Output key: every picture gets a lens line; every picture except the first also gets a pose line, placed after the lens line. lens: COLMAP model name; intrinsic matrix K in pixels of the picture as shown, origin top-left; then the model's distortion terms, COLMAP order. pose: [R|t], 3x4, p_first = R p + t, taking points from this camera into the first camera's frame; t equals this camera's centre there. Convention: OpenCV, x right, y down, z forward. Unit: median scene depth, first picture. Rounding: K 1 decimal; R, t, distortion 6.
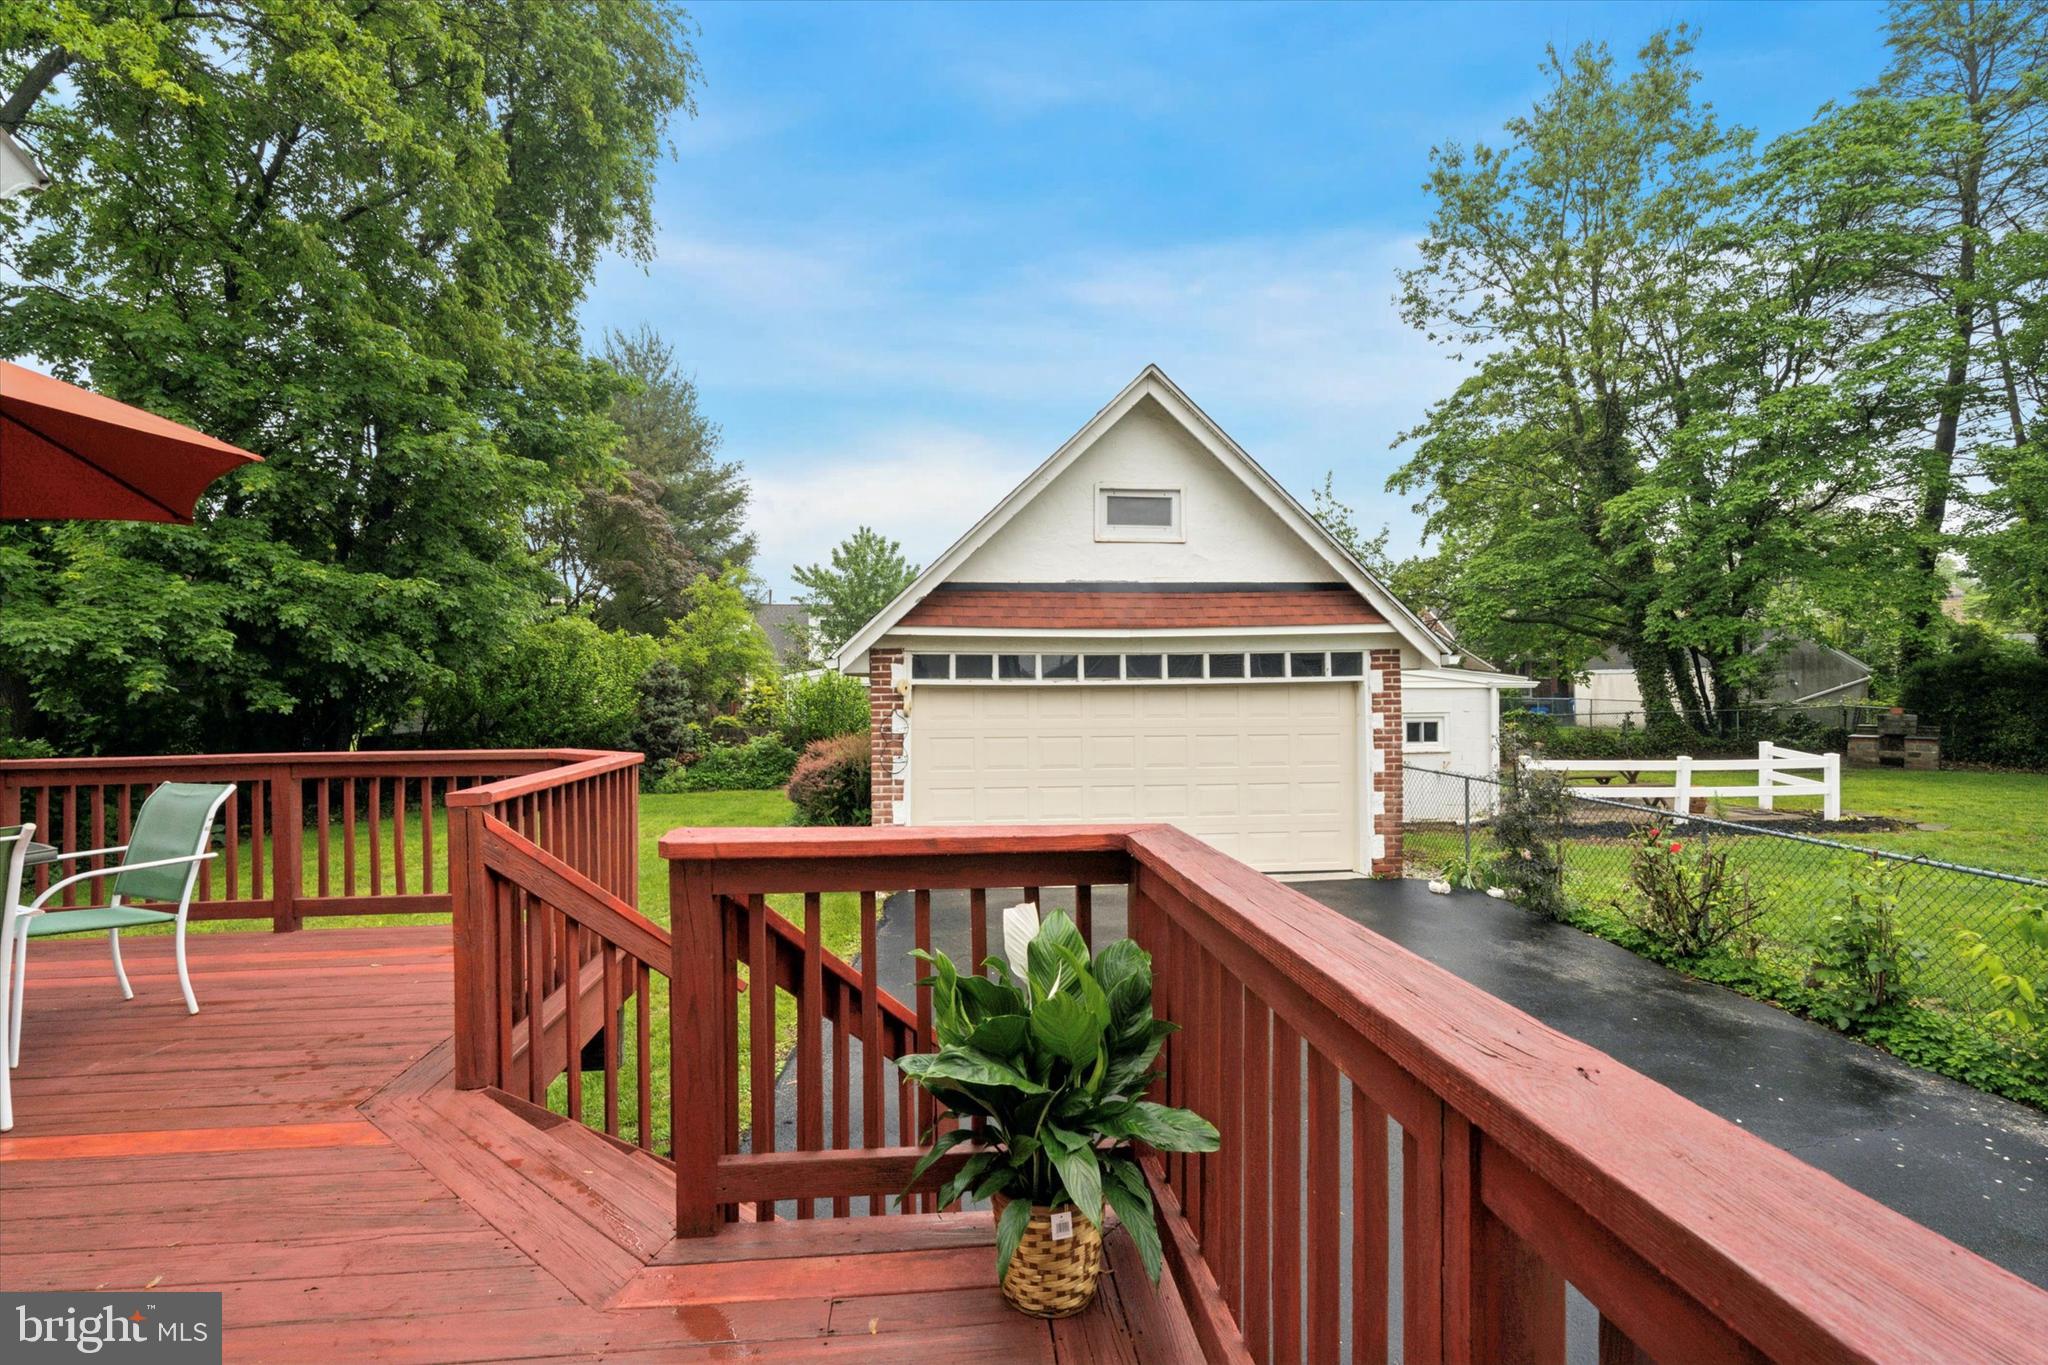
lens RADIAL K [[921.8, 0, 1023.9], [0, 921.8, 696.1], [0, 0, 1]] dist [0.007279, -0.000864]
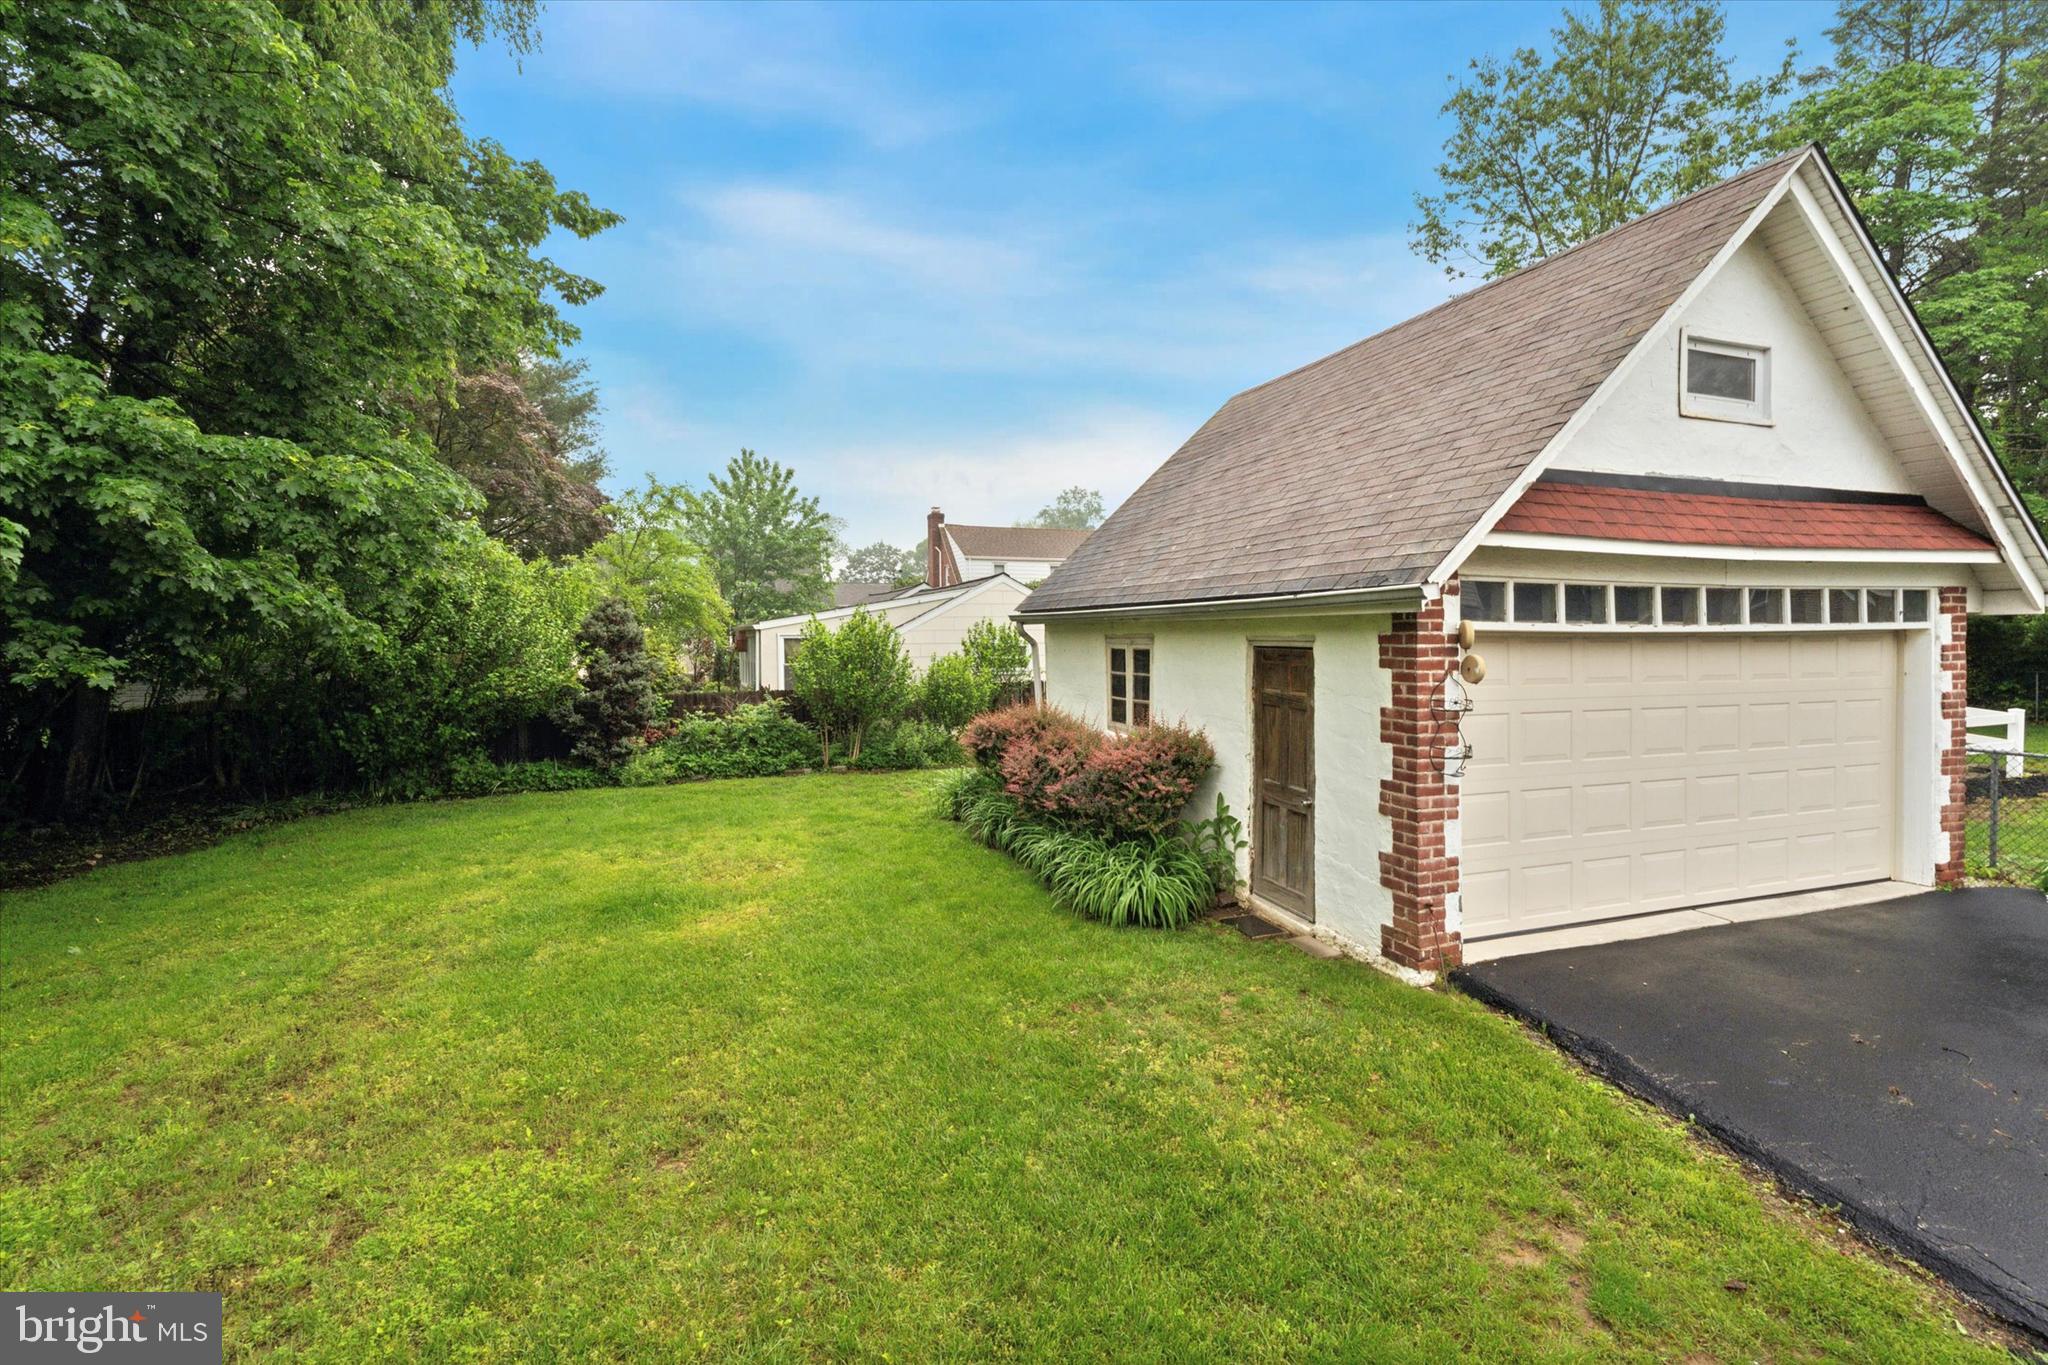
lens RADIAL K [[921.8, 0, 1021.3], [0, 921.8, 670.7], [0, 0, 1]] dist [0.007279, -0.000864]
pose [[0.968546, -0.006482, 0.248749, -0.418454], [0.001155, 0.999767, 0.021555, 0.000556], [-0.248831, -0.020590, 0.968328, 0.352292]]
